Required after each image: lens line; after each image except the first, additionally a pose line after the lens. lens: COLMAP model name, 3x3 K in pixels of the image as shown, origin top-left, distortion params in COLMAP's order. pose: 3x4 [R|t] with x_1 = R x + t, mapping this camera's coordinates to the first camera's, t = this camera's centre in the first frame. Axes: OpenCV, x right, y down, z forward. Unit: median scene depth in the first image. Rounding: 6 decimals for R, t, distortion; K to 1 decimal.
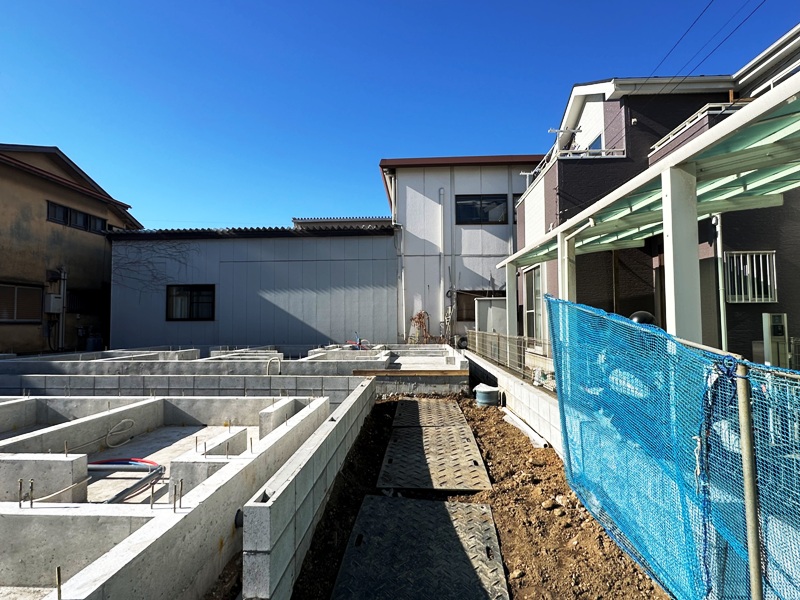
lens RADIAL K [[442.5, 0, 396.4], [0, 442.5, 300.0], [0, 0, 1]] dist [-0.001833, 0.000013]
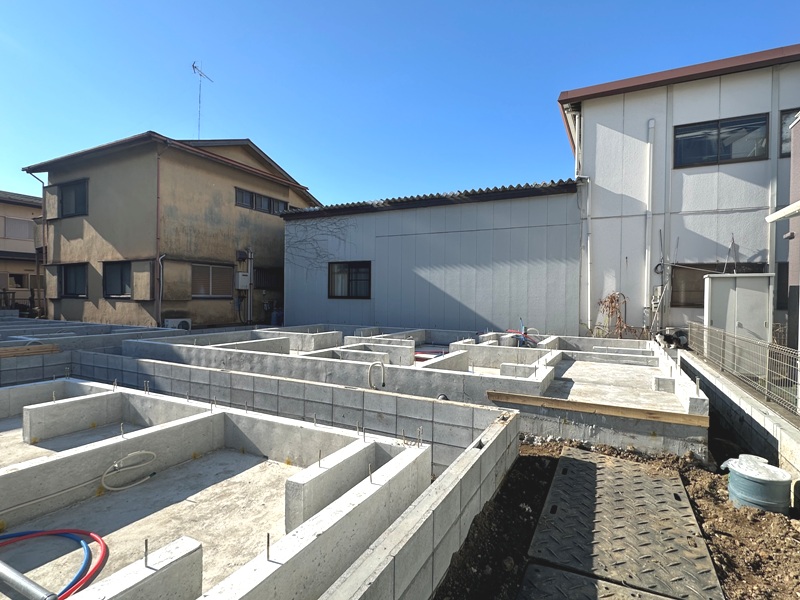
lens RADIAL K [[416.6, 0, 400.0], [0, 416.6, 300.0], [0, 0, 1]] dist [-0.003581, -0.000378]
pose [[0.910646, 0.021479, -0.412629, 0.016776], [0.003321, 0.998235, 0.059291, -0.004461], [0.413174, -0.055363, 0.908967, 0.215248]]
